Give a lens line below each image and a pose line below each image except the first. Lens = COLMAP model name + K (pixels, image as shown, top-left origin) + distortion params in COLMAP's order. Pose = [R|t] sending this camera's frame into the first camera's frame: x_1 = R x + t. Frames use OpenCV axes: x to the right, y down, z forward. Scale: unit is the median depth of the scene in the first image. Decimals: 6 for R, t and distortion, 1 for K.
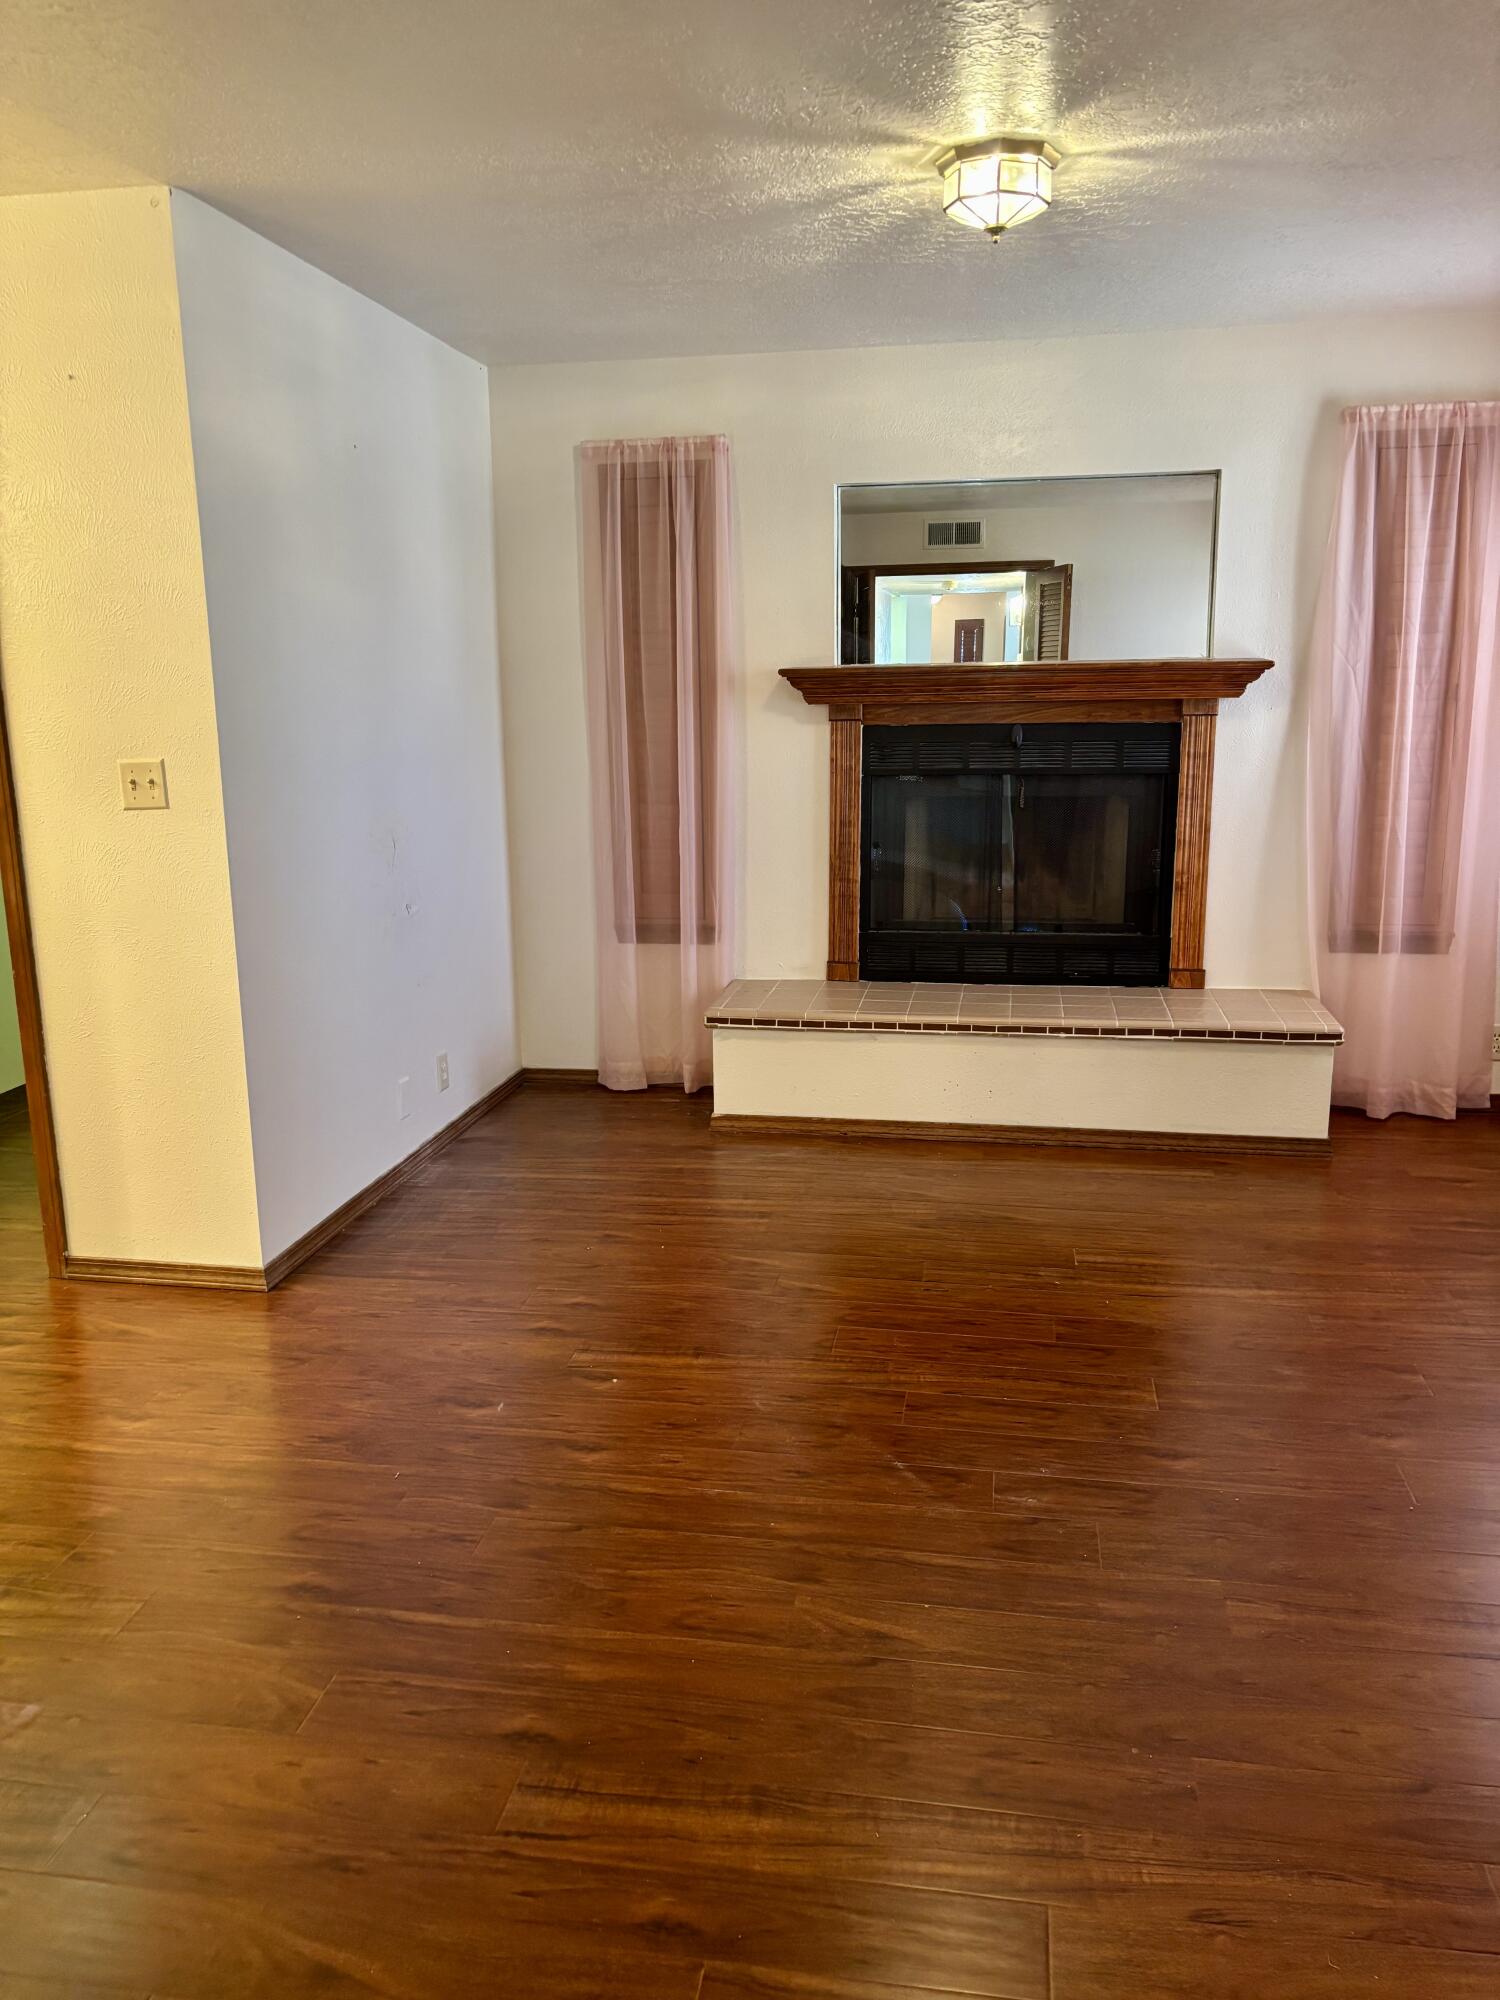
lens RADIAL K [[1514.2, 0, 751.0], [0, 1514.2, 992.5], [0, 0, 1]] dist [0.027171, -0.033569]
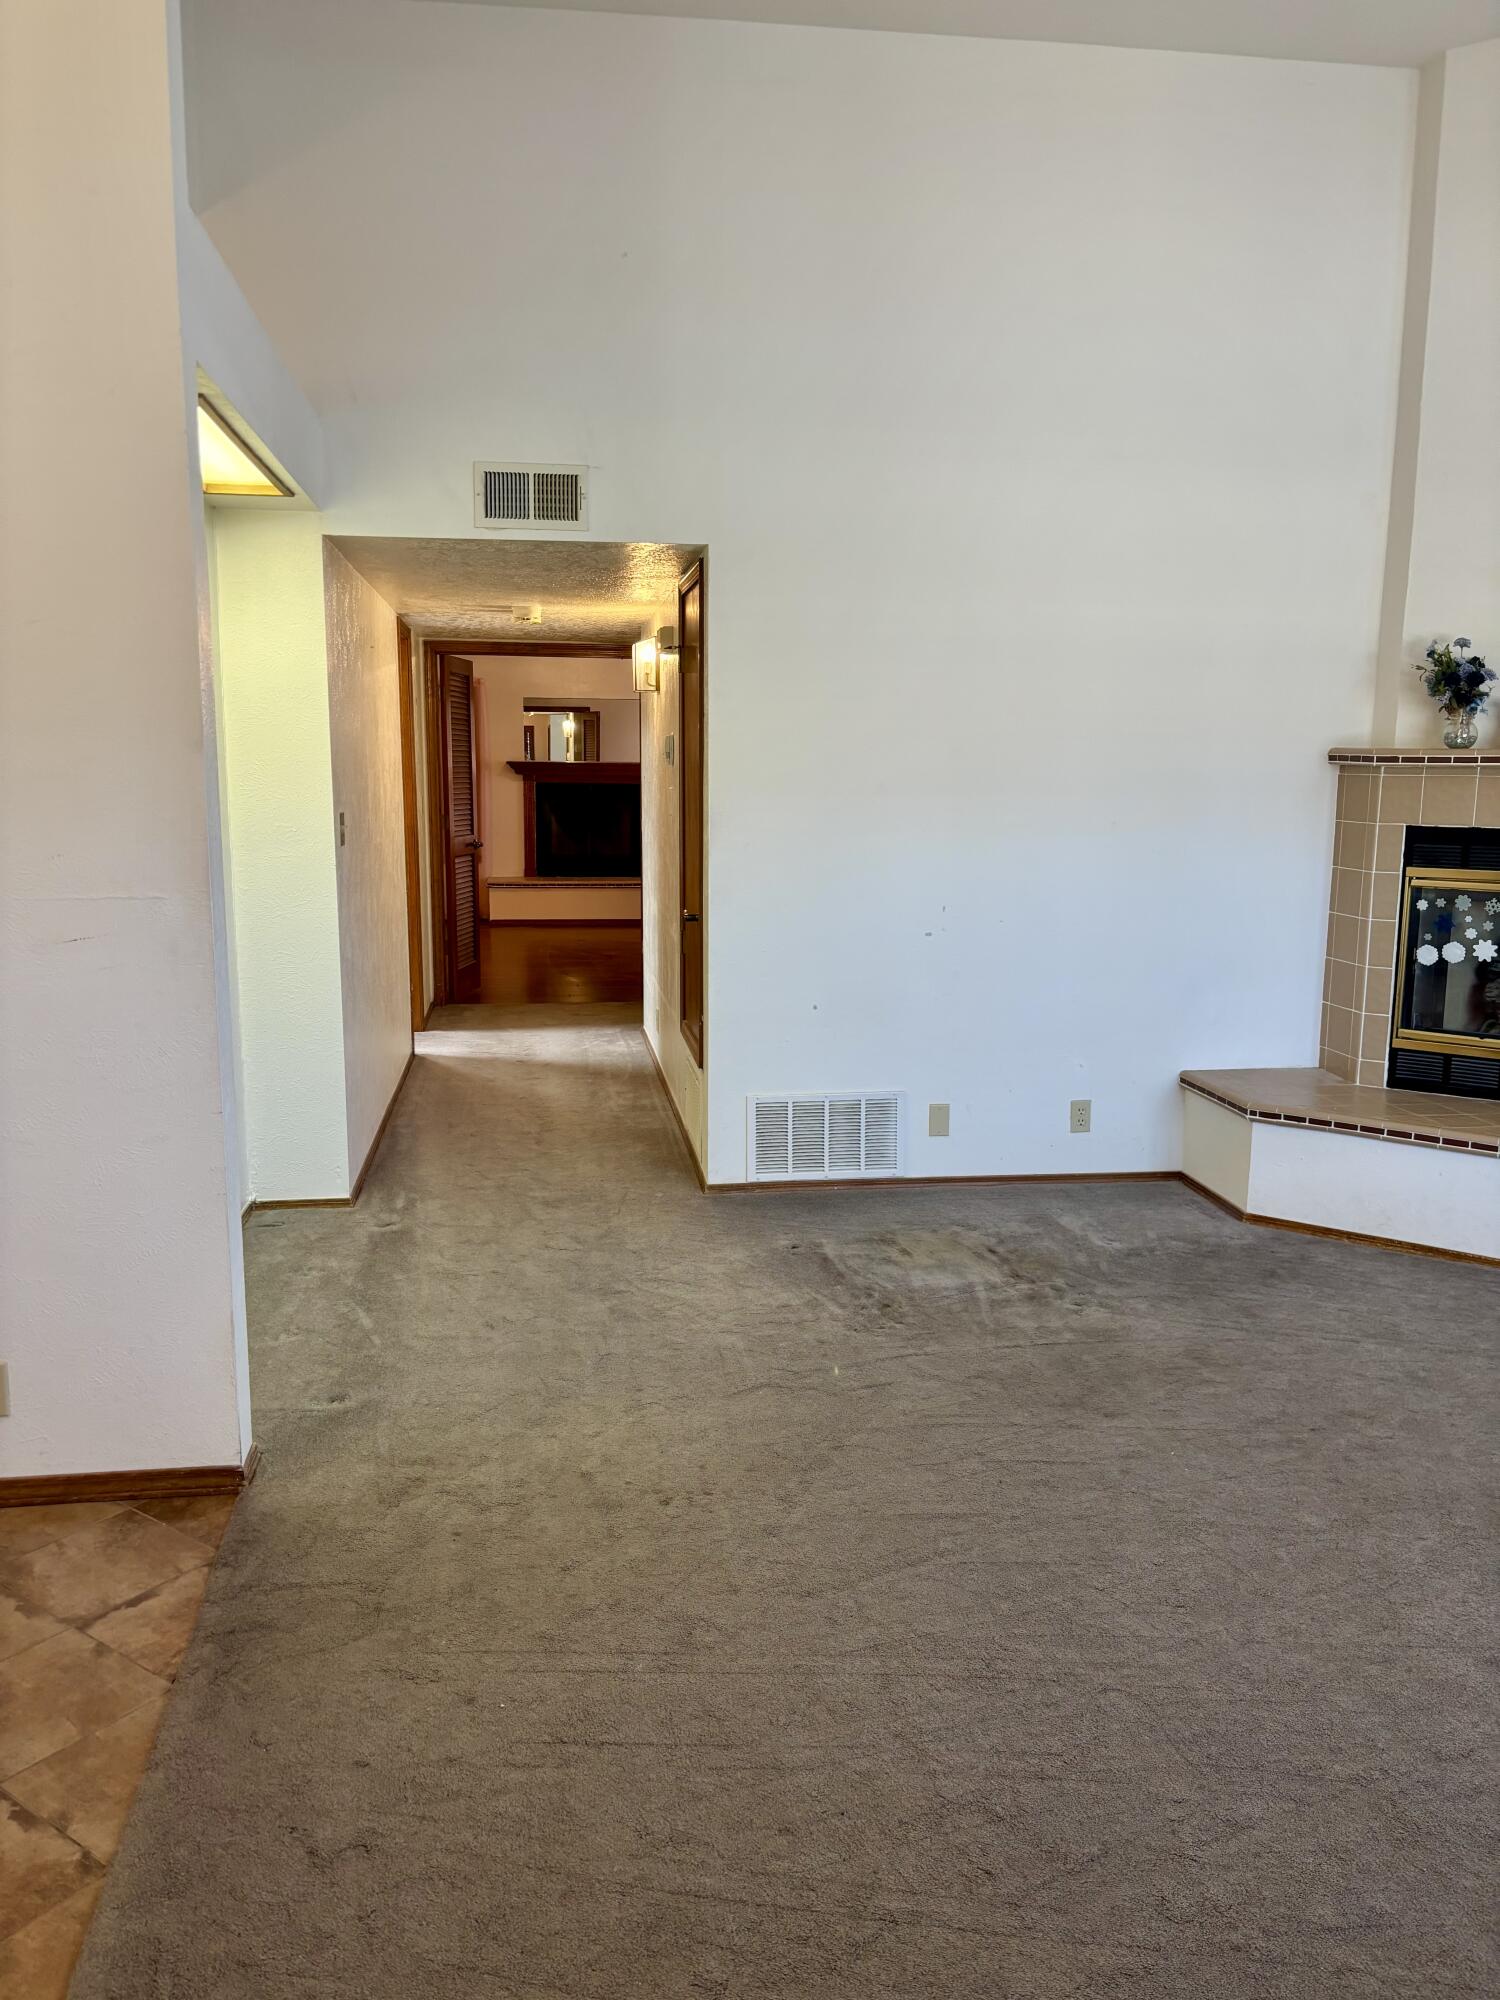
lens RADIAL K [[1514.2, 0, 750.7], [0, 1514.2, 987.1], [0, 0, 1]] dist [0.027171, -0.033569]
pose [[0.950017, -0.018406, 0.311654, -0.407899], [0.038436, 0.997562, -0.058250, 0.357835], [-0.309822, 0.067317, 0.948408, -1.651694]]
